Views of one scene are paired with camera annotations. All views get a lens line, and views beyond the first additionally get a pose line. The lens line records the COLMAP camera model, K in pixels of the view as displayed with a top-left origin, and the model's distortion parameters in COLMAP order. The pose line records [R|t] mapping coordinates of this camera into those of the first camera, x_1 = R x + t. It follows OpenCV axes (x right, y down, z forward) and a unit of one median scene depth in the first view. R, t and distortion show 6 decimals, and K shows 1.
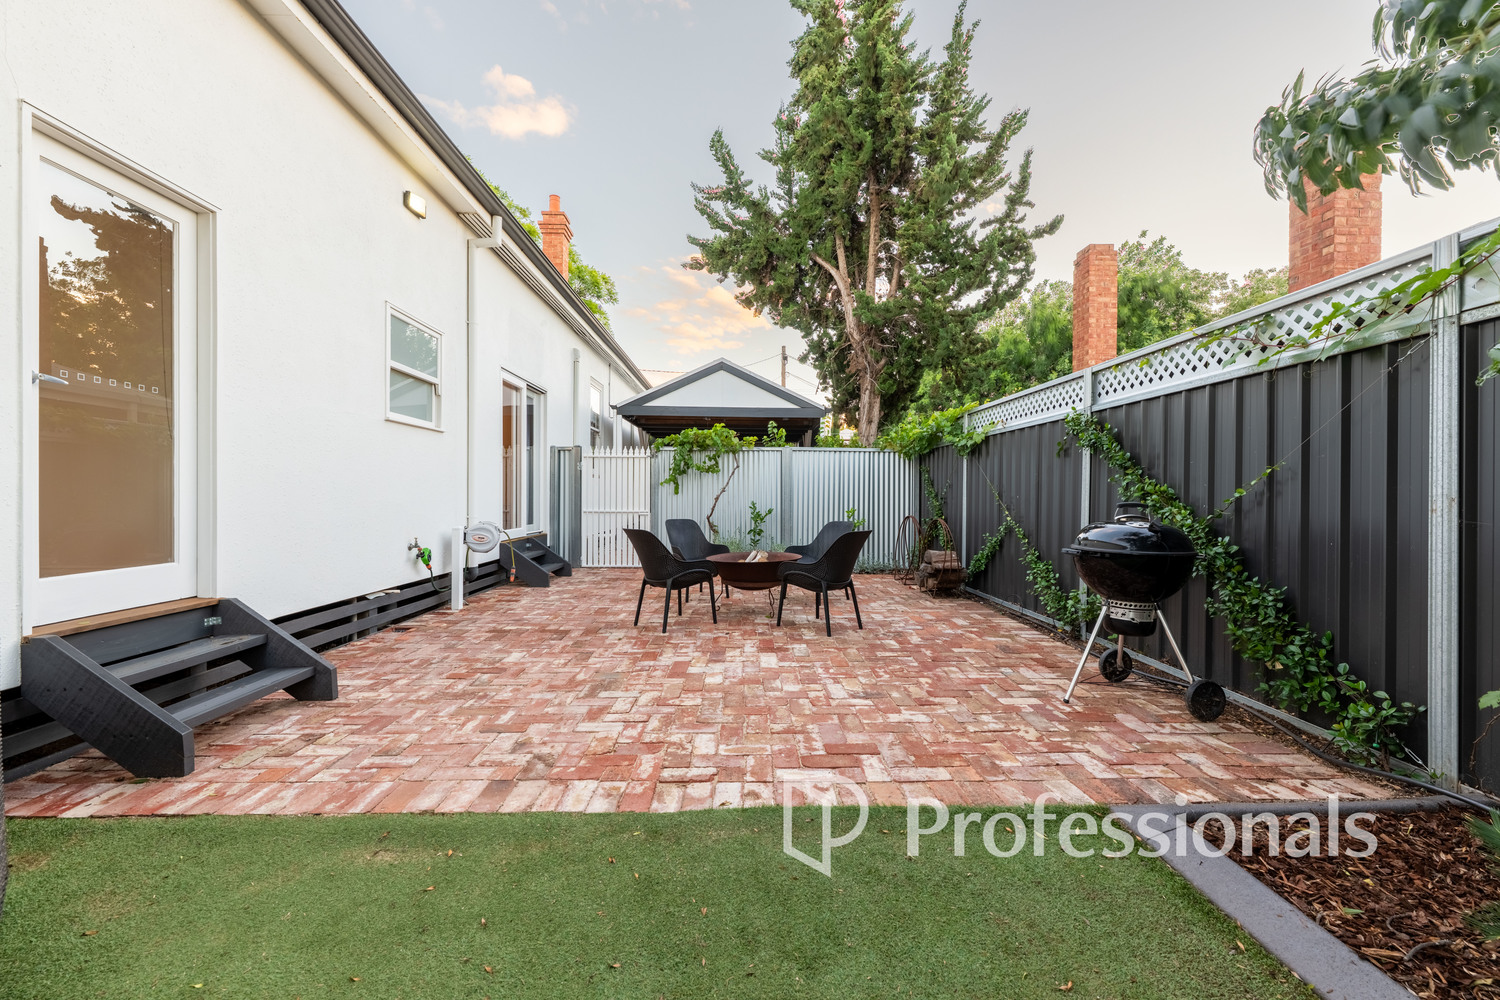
lens RADIAL K [[604.3, 0, 749.0], [0, 604.3, 497.9], [0, 0, 1]] dist [0.000572, -0.000008]
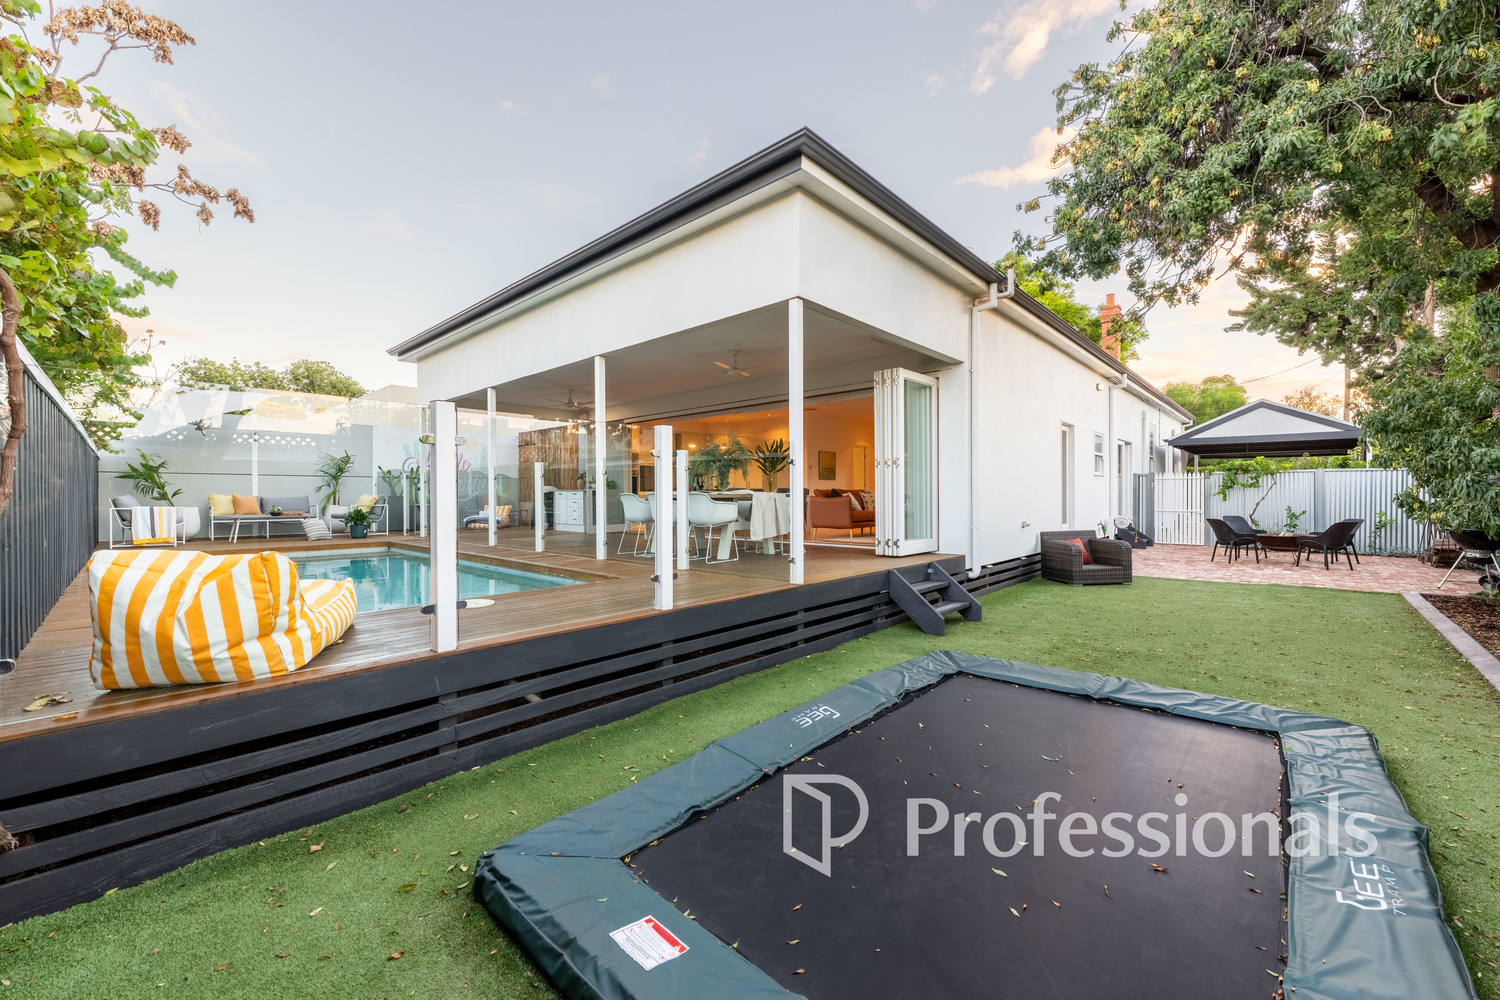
lens RADIAL K [[604.3, 0, 748.5], [0, 604.3, 497.0], [0, 0, 1]] dist [0.000572, -0.000008]
pose [[0.730846, -0.002836, -0.682536, 0.051742], [0.003227, 0.999995, -0.000699, -0.019088], [0.682534, -0.001692, 0.730852, -1.045462]]
